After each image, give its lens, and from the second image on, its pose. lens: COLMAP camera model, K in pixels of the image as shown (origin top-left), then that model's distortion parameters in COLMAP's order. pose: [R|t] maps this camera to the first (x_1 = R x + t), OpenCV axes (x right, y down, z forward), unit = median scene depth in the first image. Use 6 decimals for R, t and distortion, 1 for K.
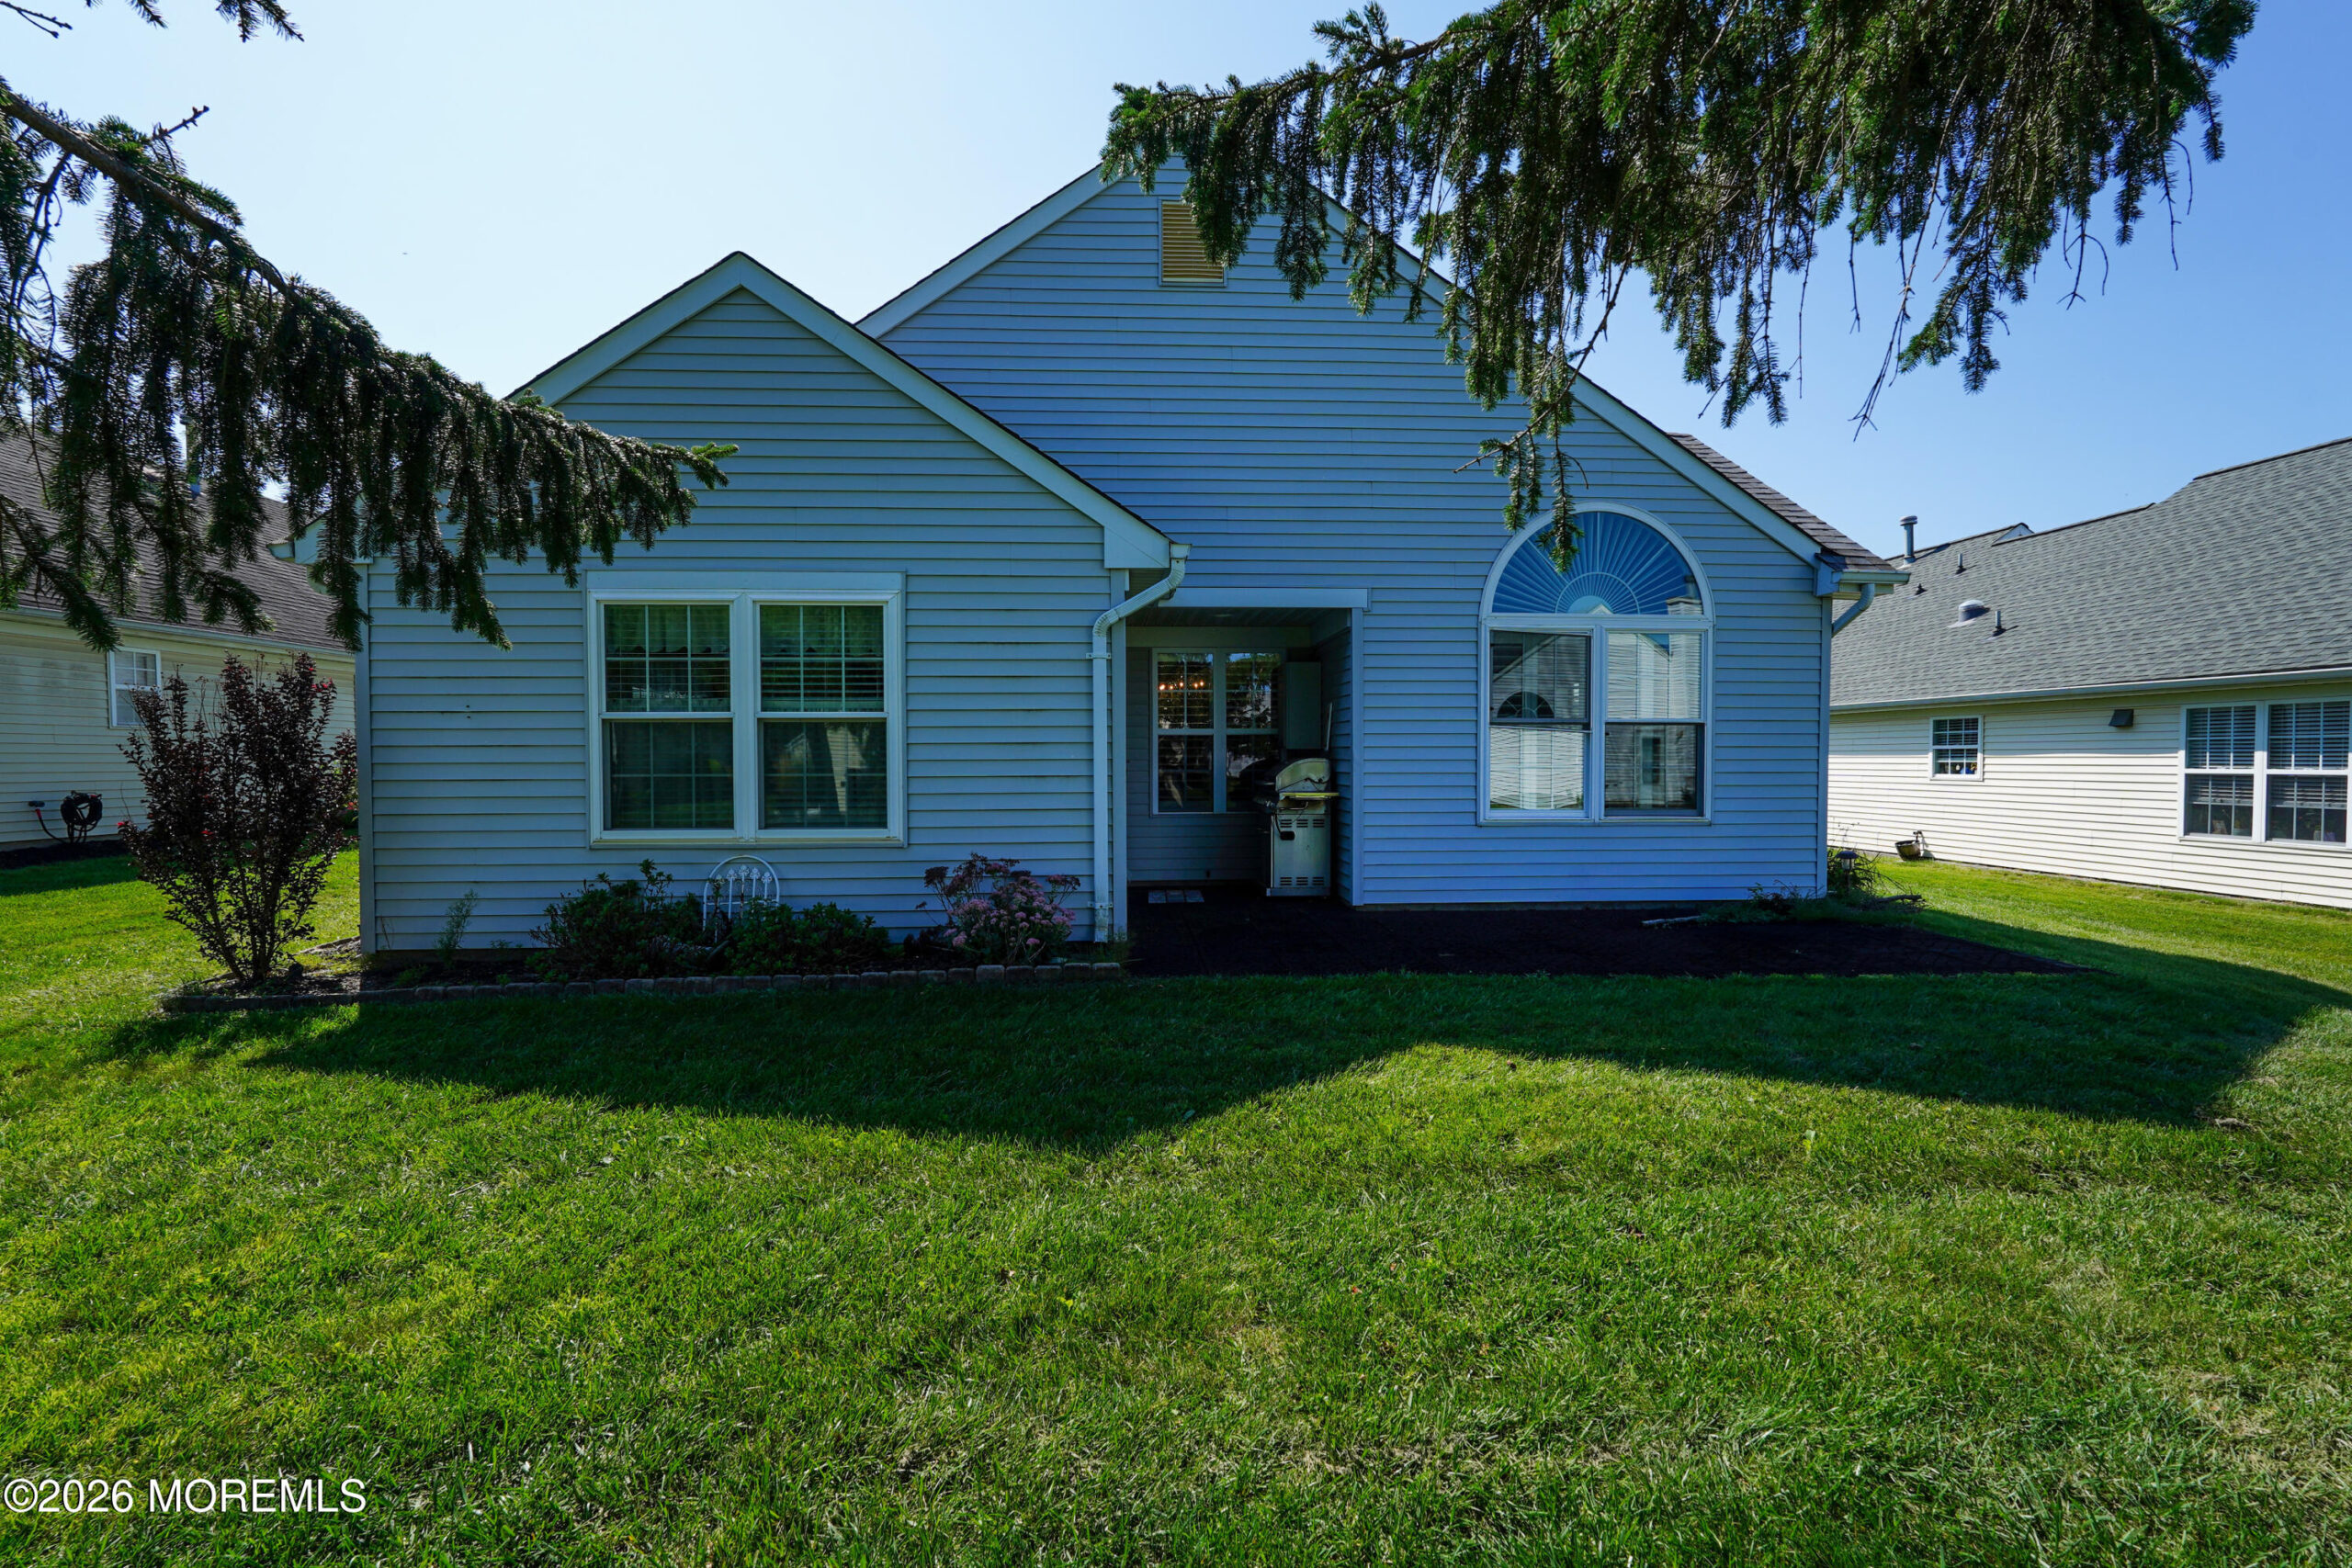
lens RADIAL K [[1043.0, 0, 1166.5], [0, 1043.0, 788.1], [0, 0, 1]] dist [-0.013194, 0.000698]
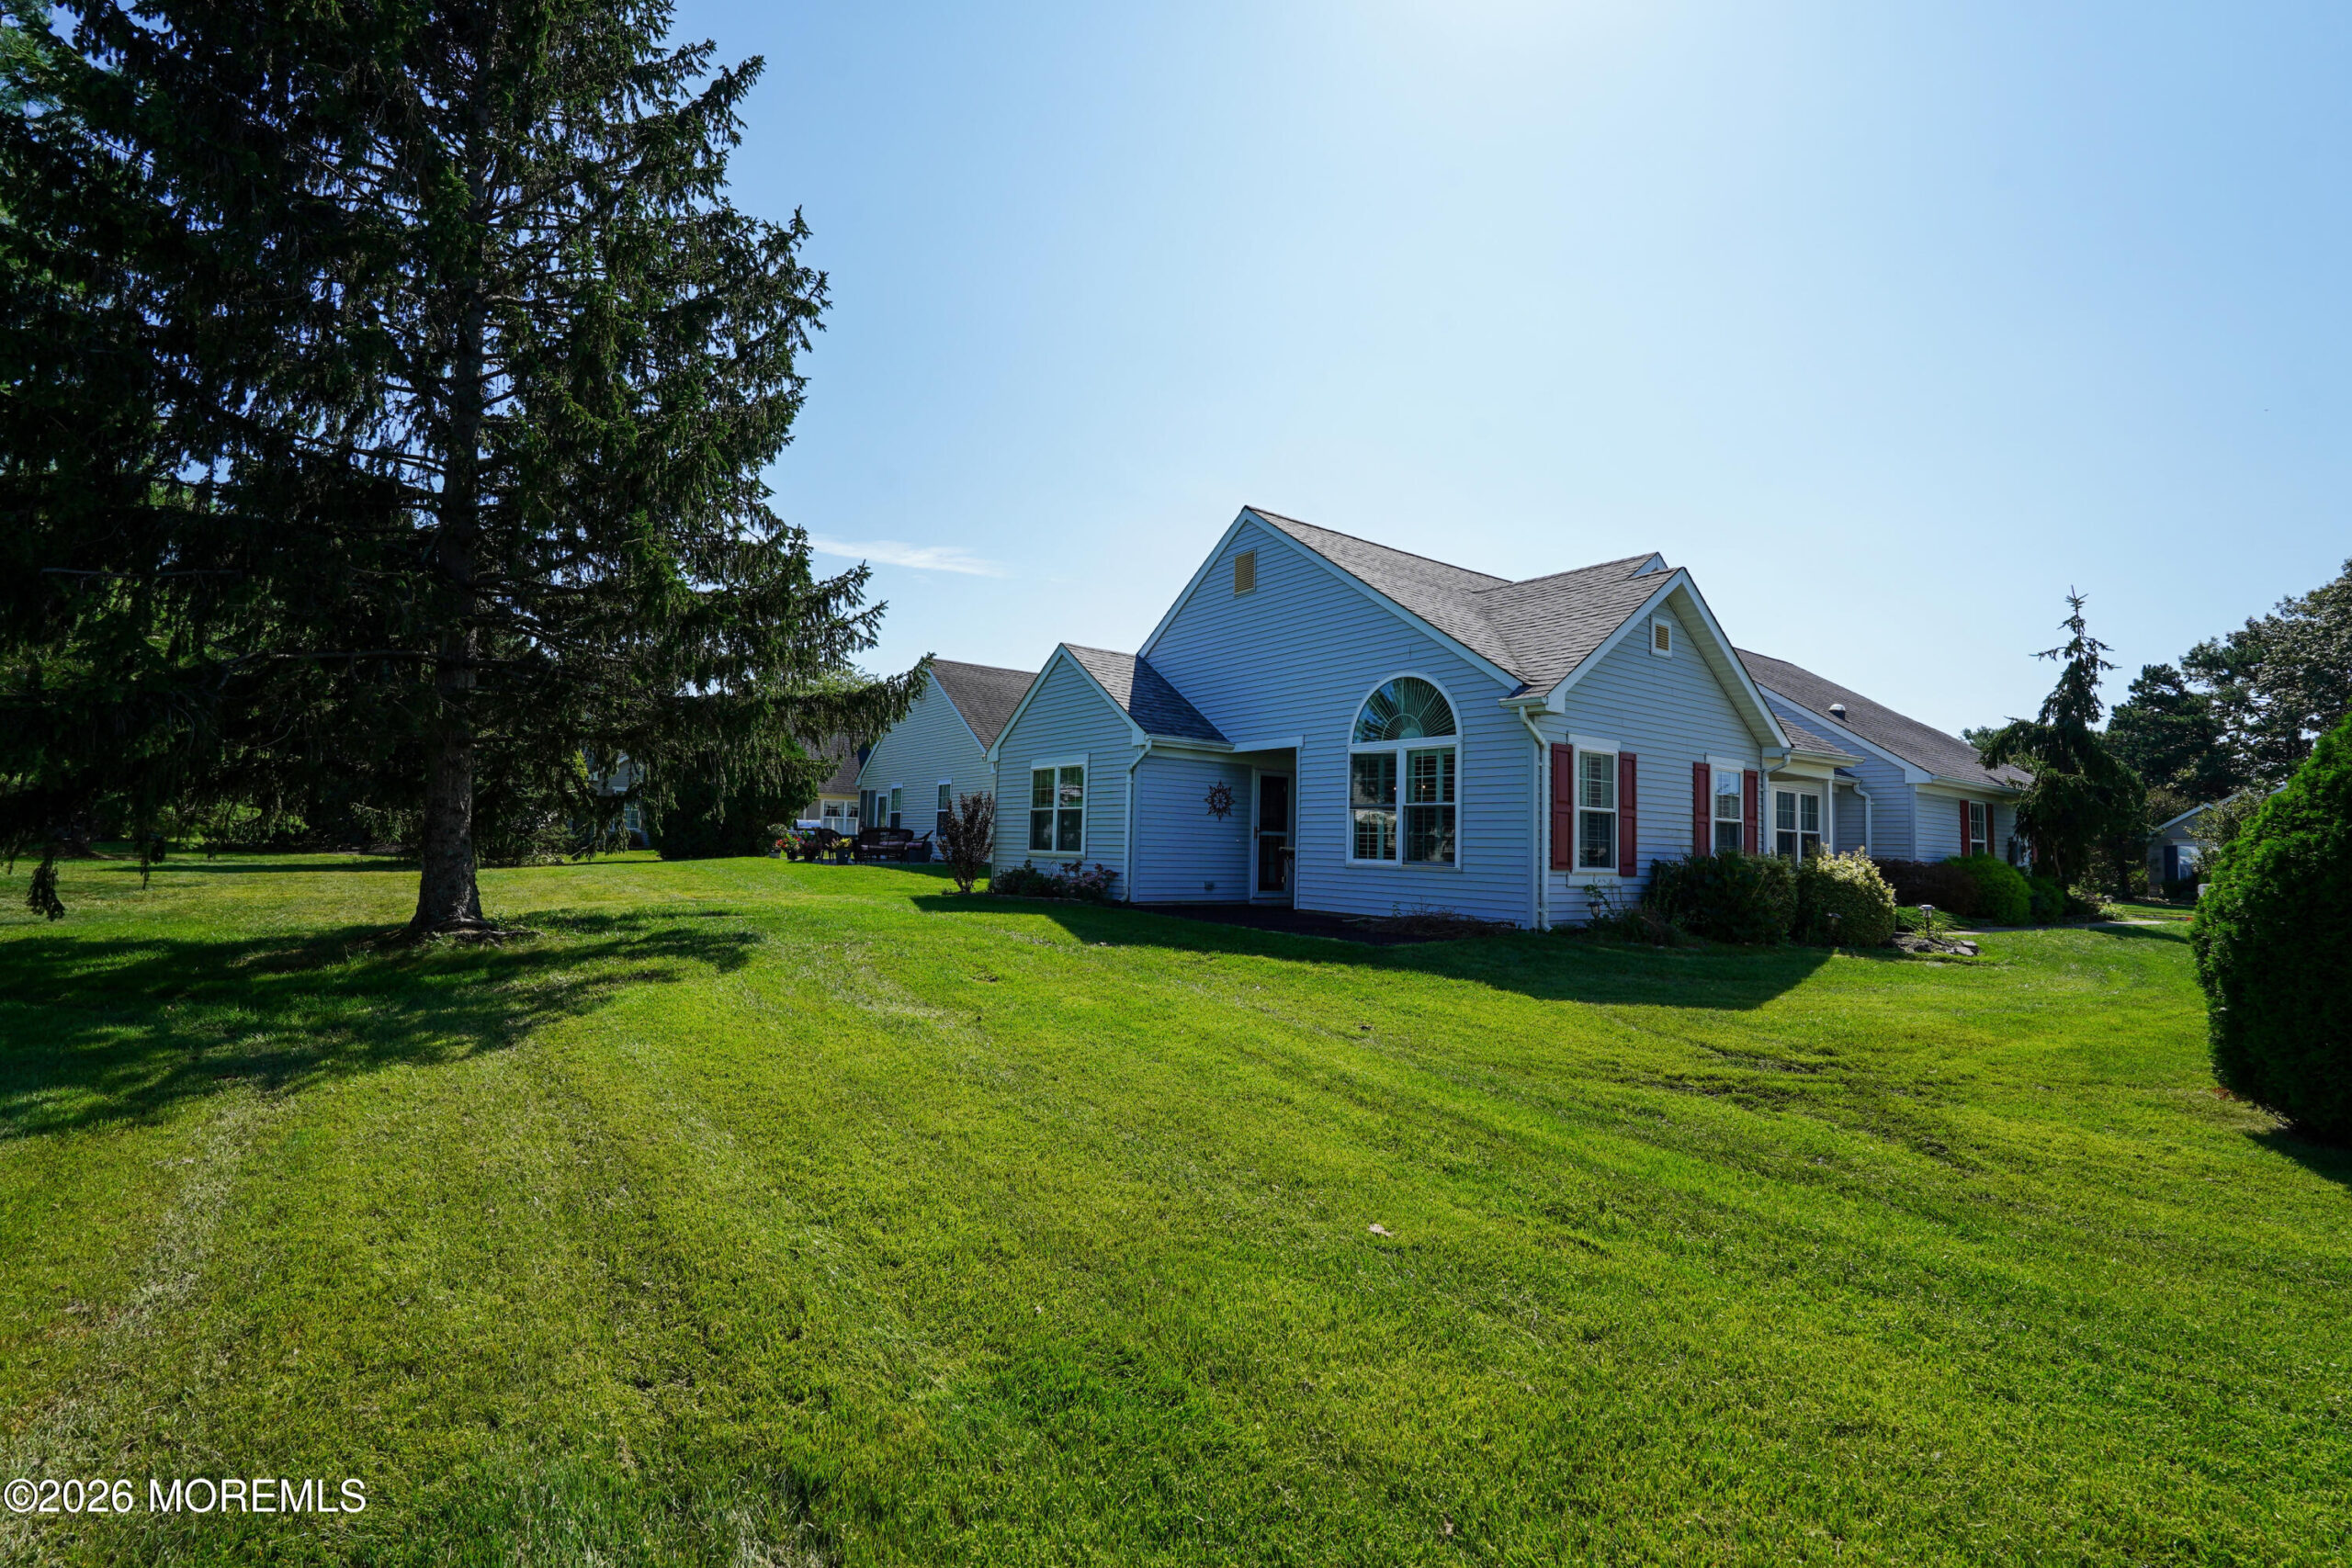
lens RADIAL K [[1043.0, 0, 1169.0], [0, 1043.0, 777.0], [0, 0, 1]] dist [-0.013194, 0.000698]
pose [[0.550396, -0.040648, -0.833914, 1.534702], [-0.050883, 0.995324, -0.082099, 0.042894], [0.833352, 0.087619, 0.545754, -0.189416]]
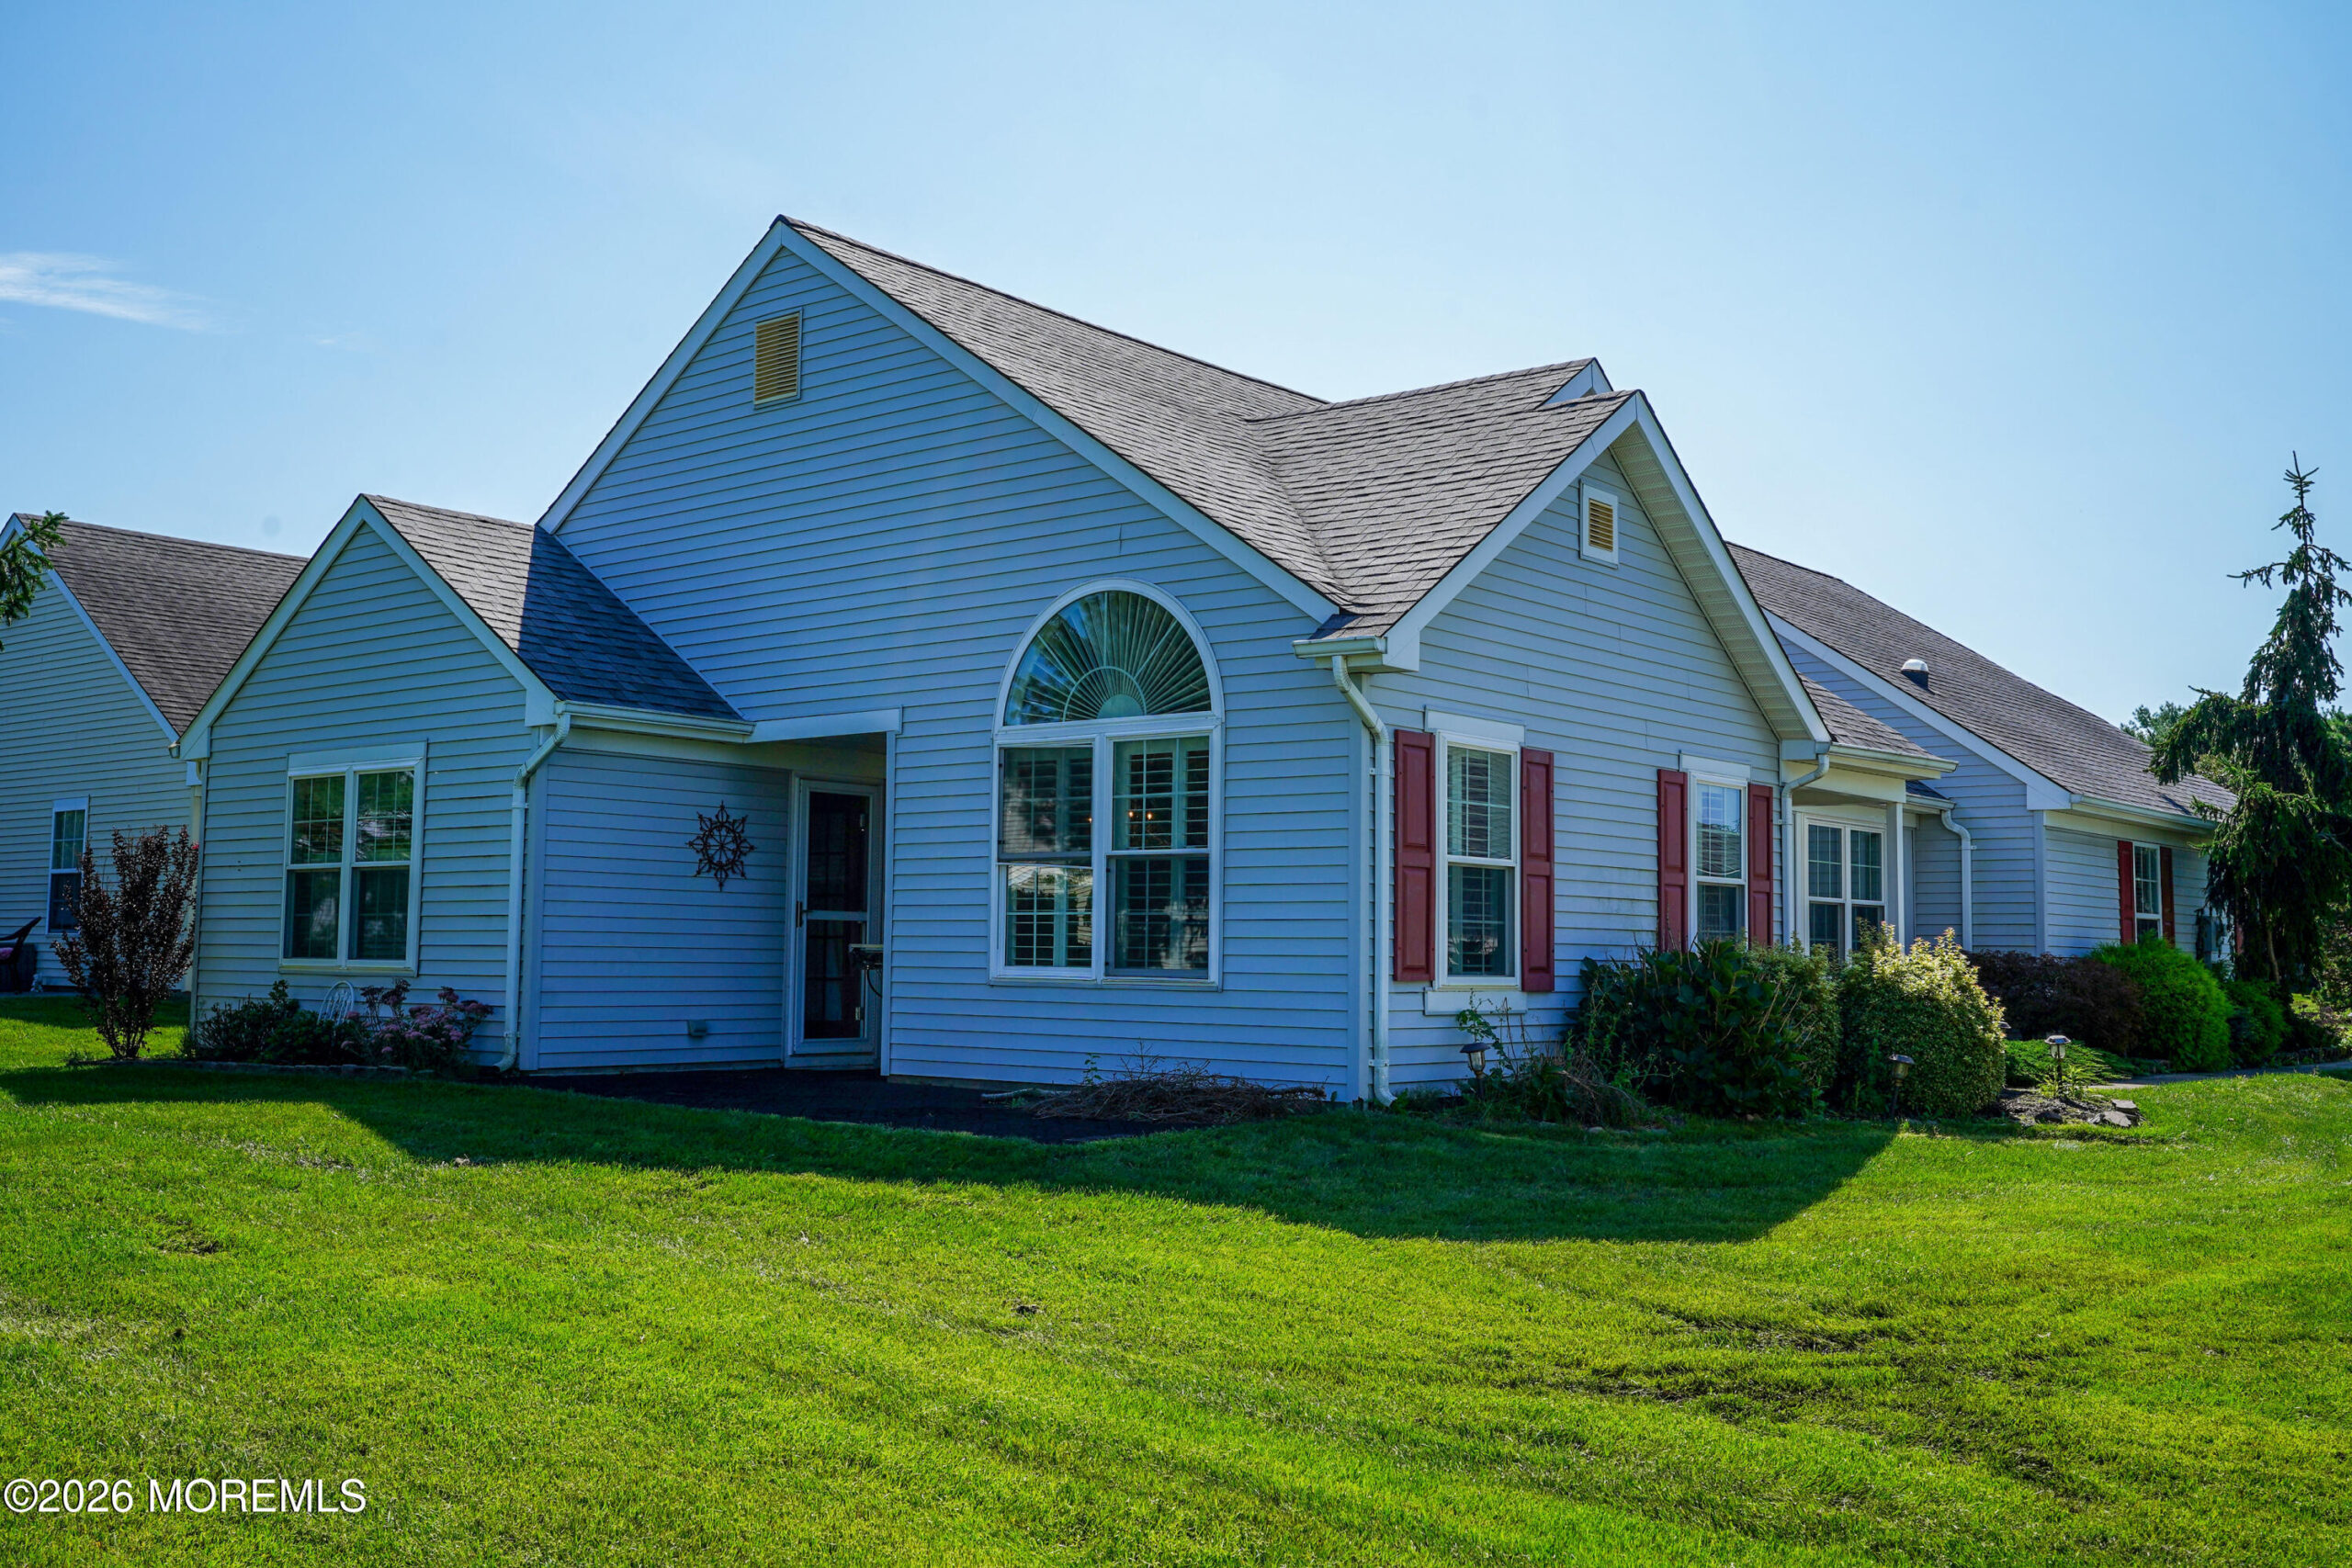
lens RADIAL K [[2249.8, 0, 1164.6], [0, 2249.8, 770.1], [0, 0, 1]] dist [0.010586, 0.000000]
pose [[0.736062, -0.046581, -0.675310, 1.566897], [-0.031480, 0.994195, -0.102888, 0.045365], [0.676182, 0.096991, 0.730322, -0.217076]]
